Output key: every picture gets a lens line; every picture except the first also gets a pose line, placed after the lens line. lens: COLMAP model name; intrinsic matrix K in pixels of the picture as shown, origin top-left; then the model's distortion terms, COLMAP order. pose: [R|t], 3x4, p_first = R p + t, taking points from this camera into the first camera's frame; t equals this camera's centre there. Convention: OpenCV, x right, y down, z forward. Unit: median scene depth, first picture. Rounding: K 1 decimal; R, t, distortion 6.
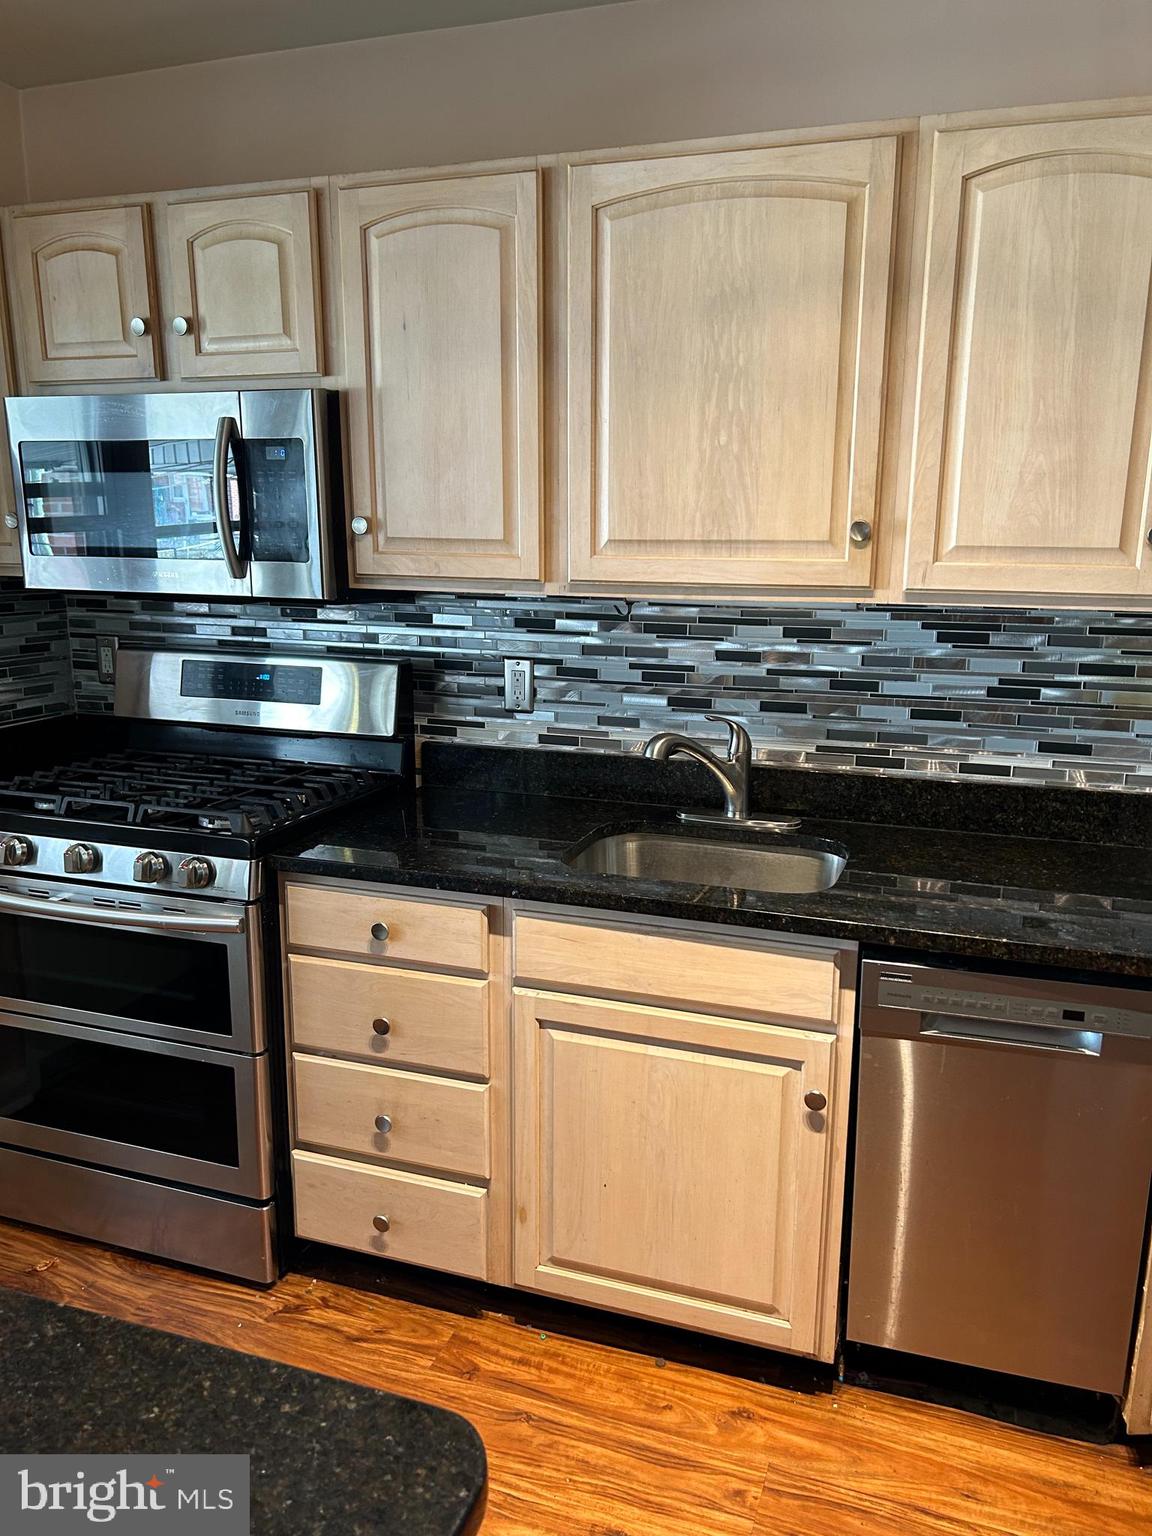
lens RADIAL K [[1157.5, 0, 569.6], [0, 1157.5, 767.3], [0, 0, 1]] dist [0.066471, -0.091615]
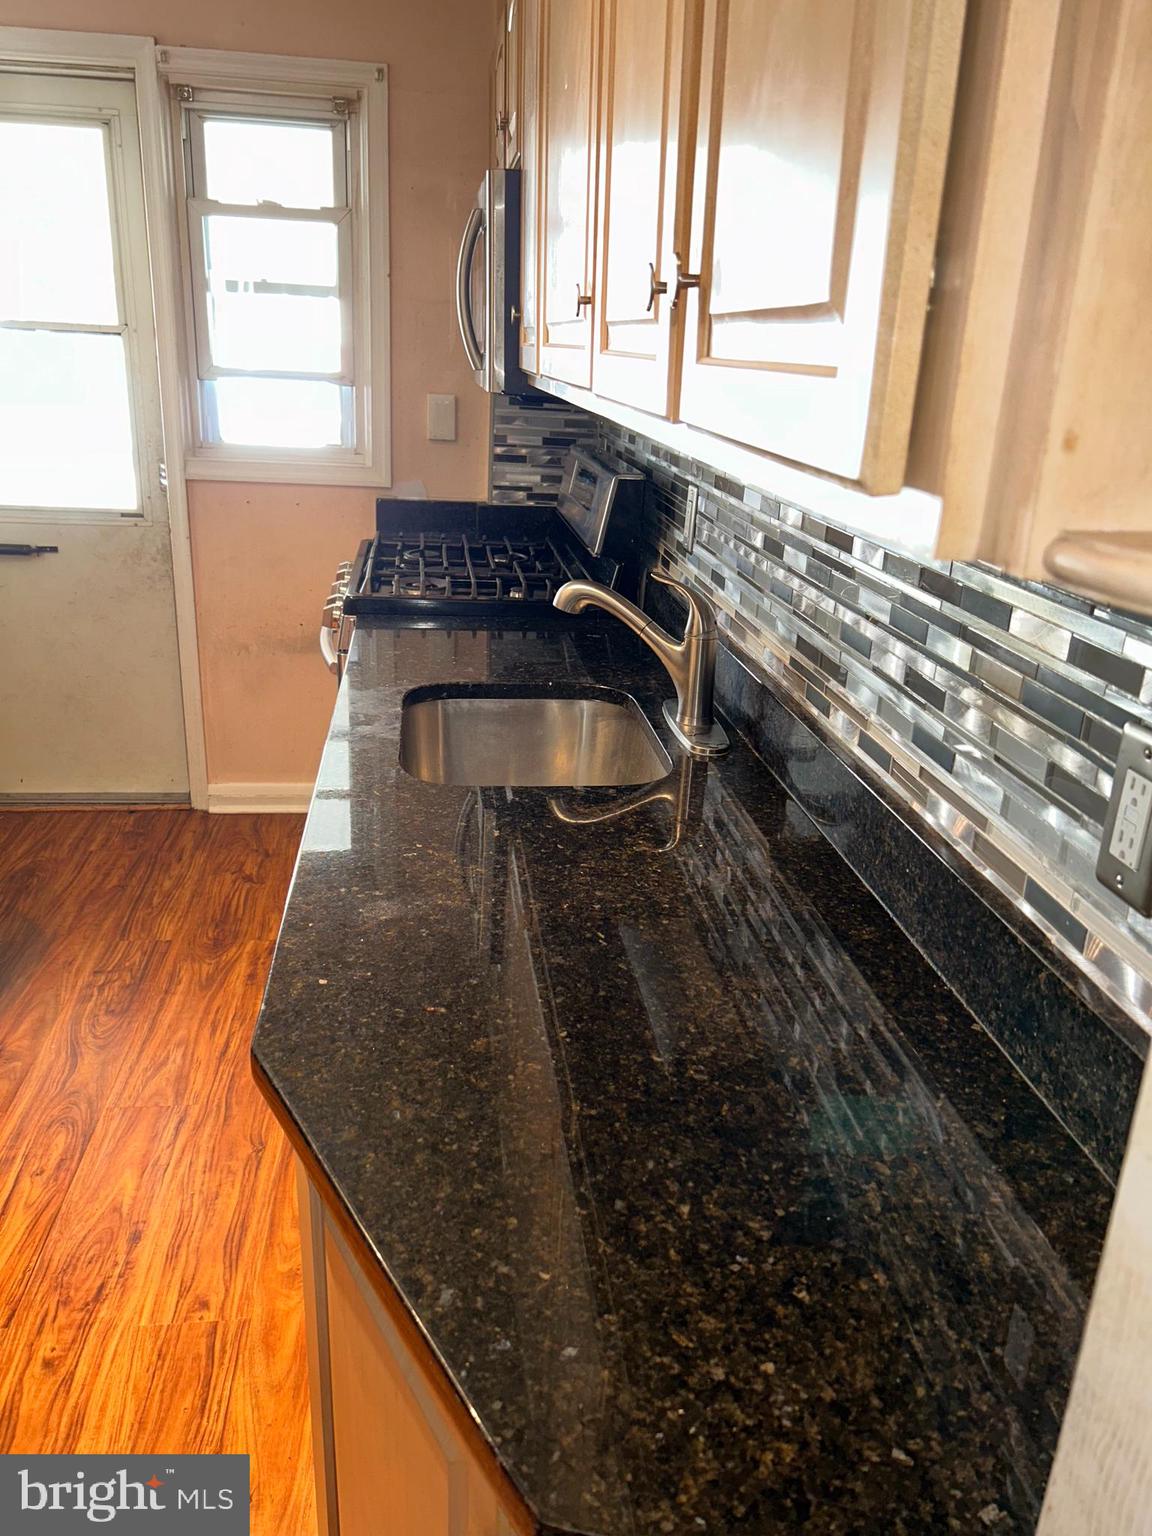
lens RADIAL K [[1157.5, 0, 569.6], [0, 1157.5, 767.3], [0, 0, 1]] dist [0.066471, -0.091615]
pose [[0.440457, 0.312923, -0.841473, 0.764696], [-0.220964, 0.946242, 0.236223, -0.088462], [0.870156, 0.081889, 0.485924, 0.591088]]
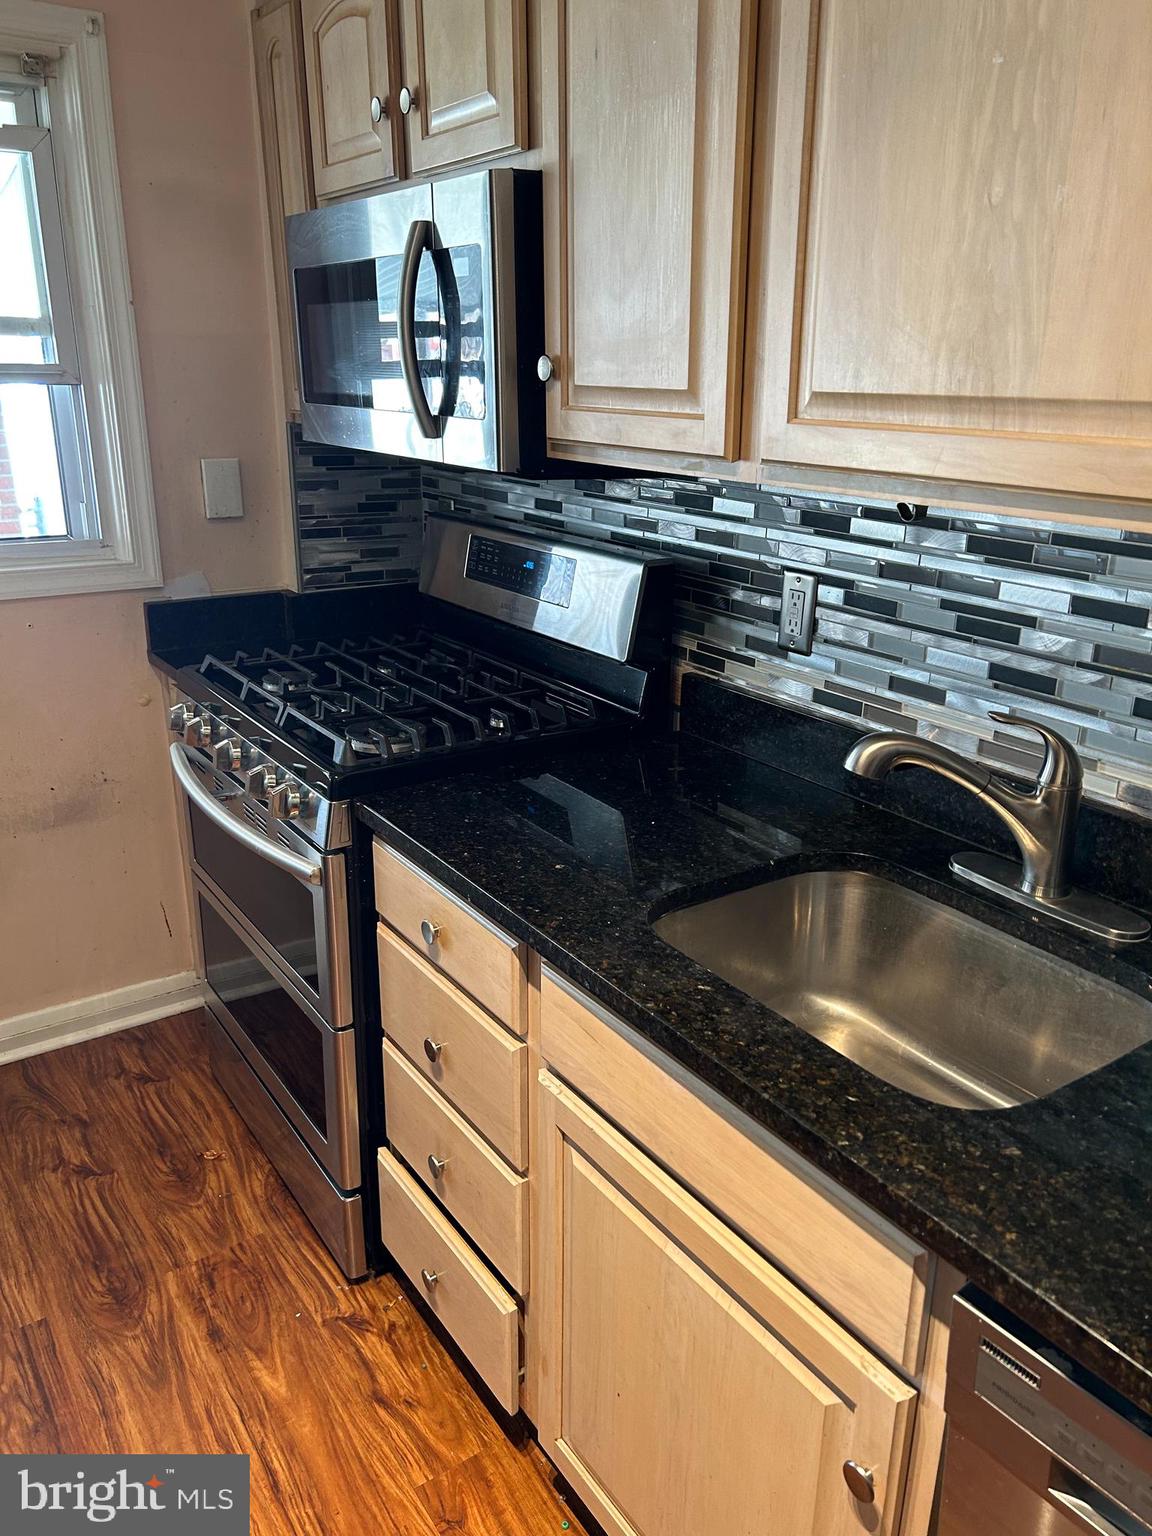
lens RADIAL K [[1146.6, 0, 585.3], [0, 1146.6, 760.6], [0, 0, 1]] dist [0.069129, -0.083140]
pose [[0.812358, 0.190911, -0.551024, 0.272859], [-0.124613, 0.979899, 0.155788, -0.084219], [0.569690, -0.057891, 0.819819, 0.411838]]
